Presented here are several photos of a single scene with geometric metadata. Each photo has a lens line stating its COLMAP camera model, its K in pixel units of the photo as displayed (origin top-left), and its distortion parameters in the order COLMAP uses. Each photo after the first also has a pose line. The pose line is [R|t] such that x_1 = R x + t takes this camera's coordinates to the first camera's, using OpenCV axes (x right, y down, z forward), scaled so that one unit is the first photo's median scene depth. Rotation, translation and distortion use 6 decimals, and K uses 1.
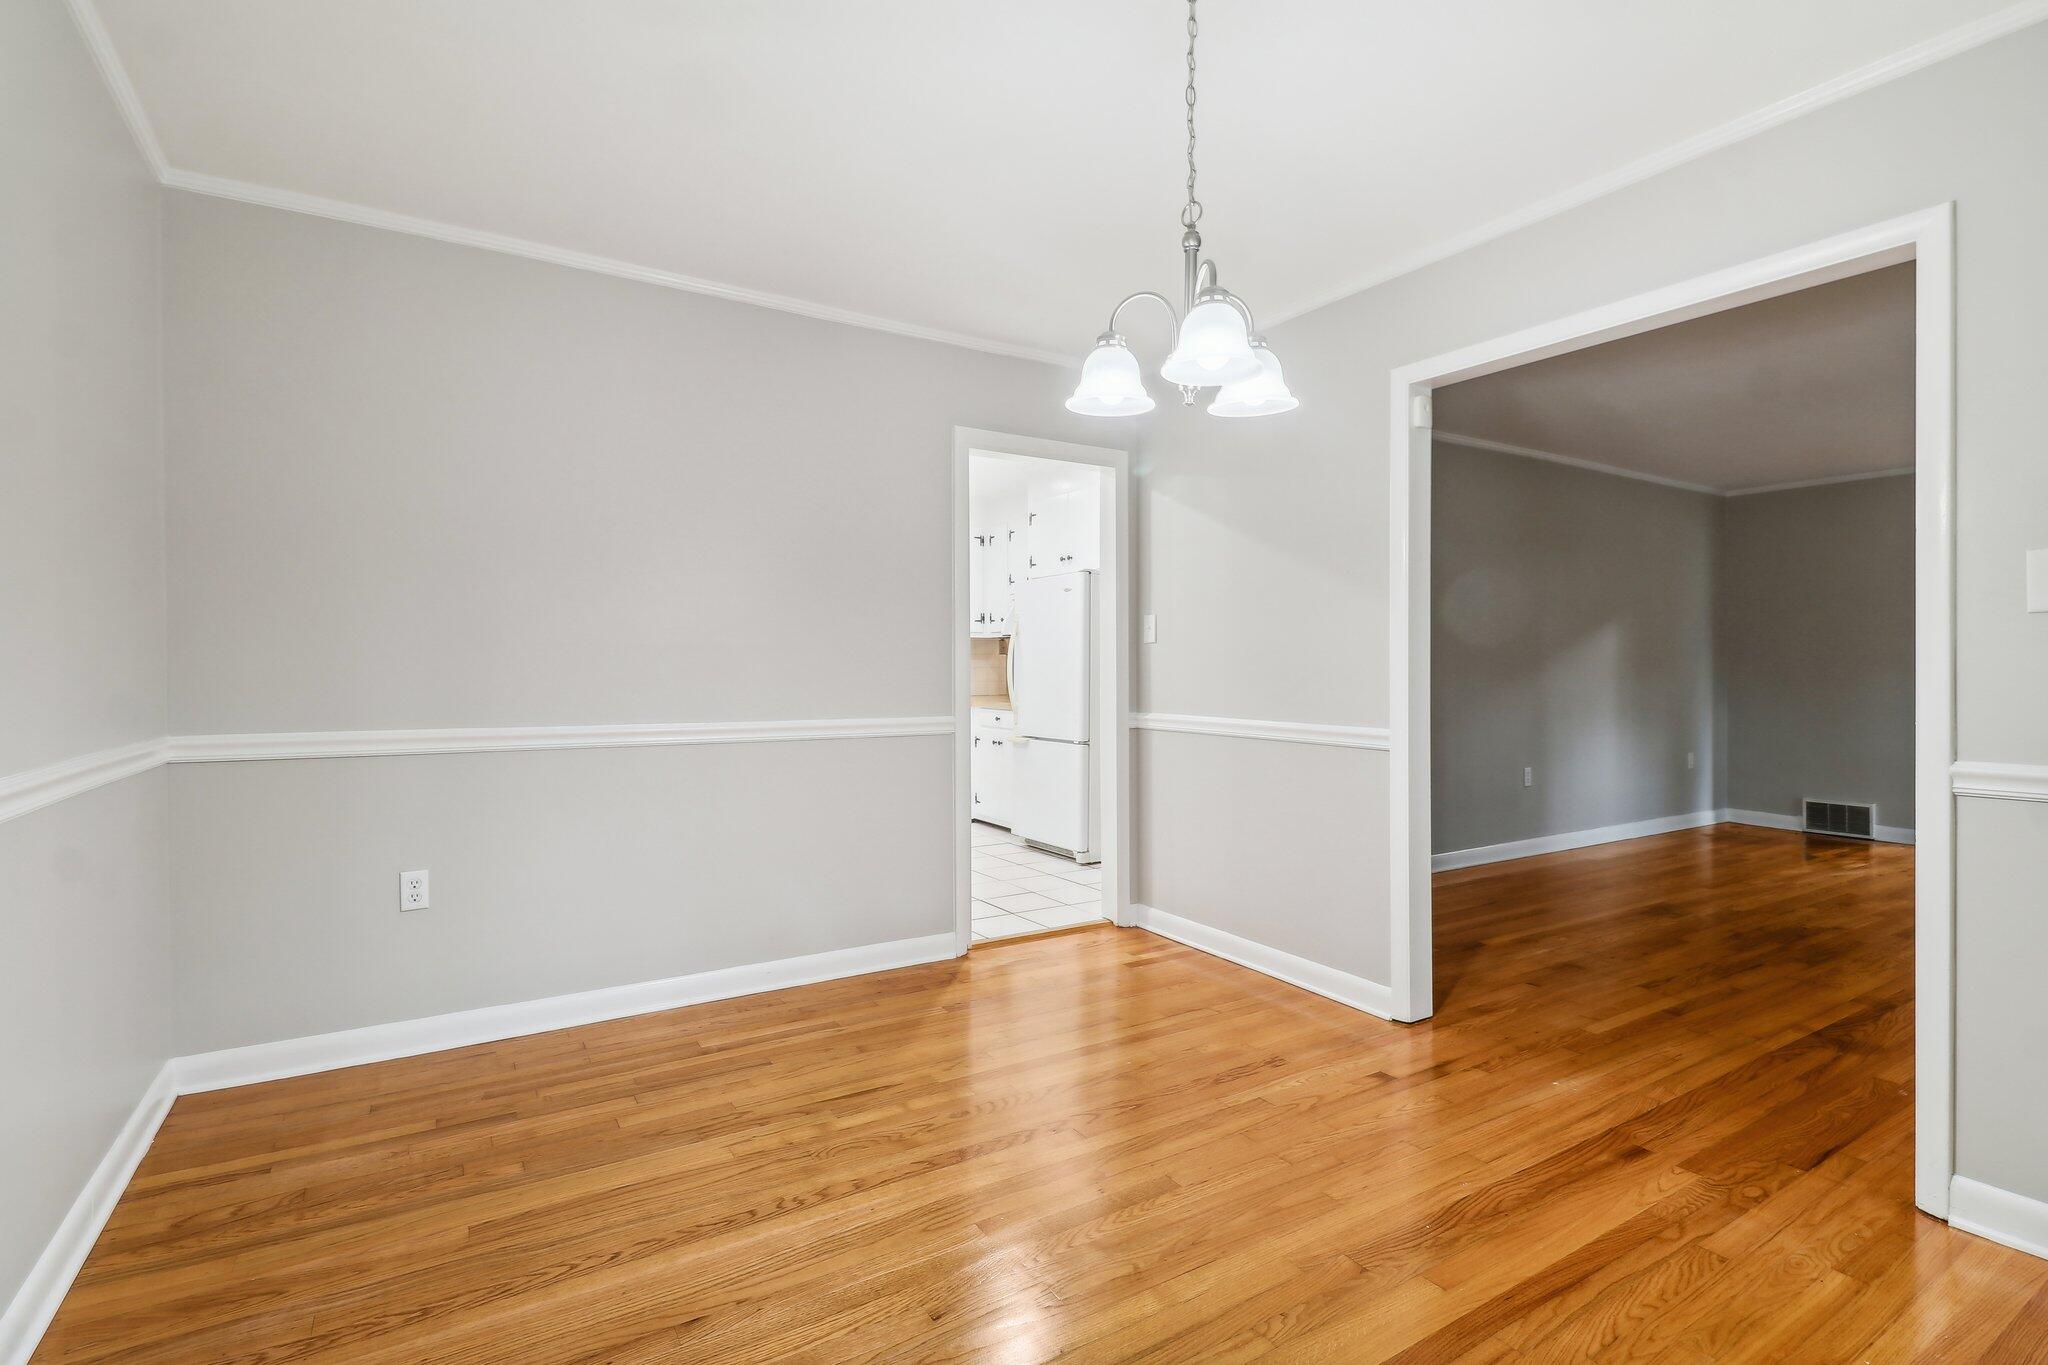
lens RADIAL K [[960.4, 0, 1013.9], [0, 960.4, 667.5], [0, 0, 1]] dist [0.018518, -0.003796]
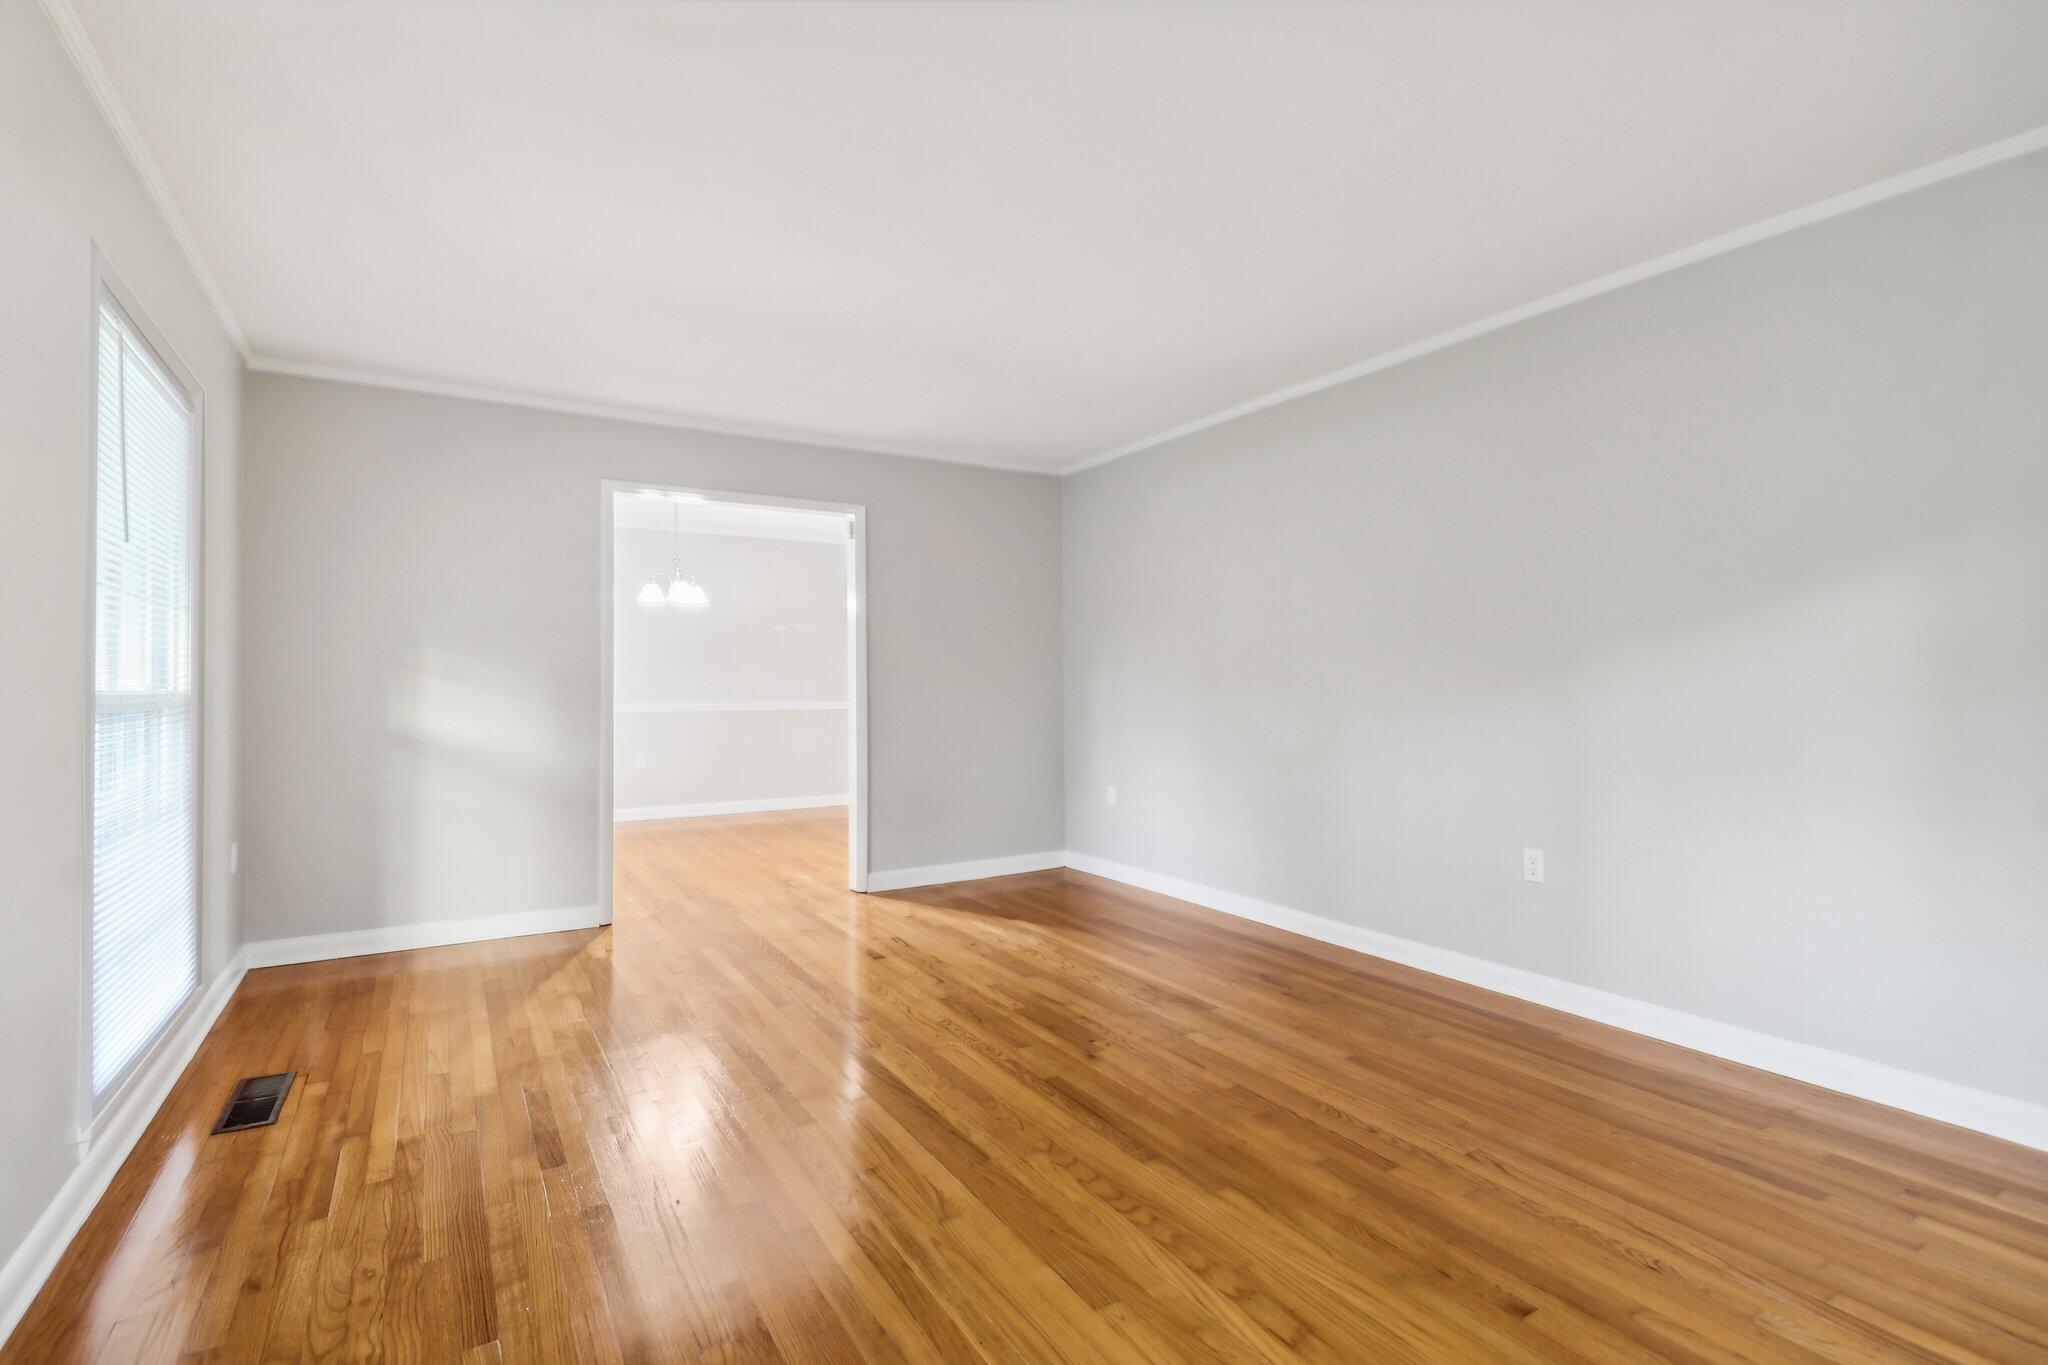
lens RADIAL K [[960.4, 0, 1017.7], [0, 960.4, 678.2], [0, 0, 1]] dist [0.018518, -0.003796]
pose [[-0.006221, -0.004532, -0.999970, 0.986188], [-0.000272, 0.999990, -0.004530, 0.002408], [0.999981, 0.000244, -0.006222, 0.612859]]
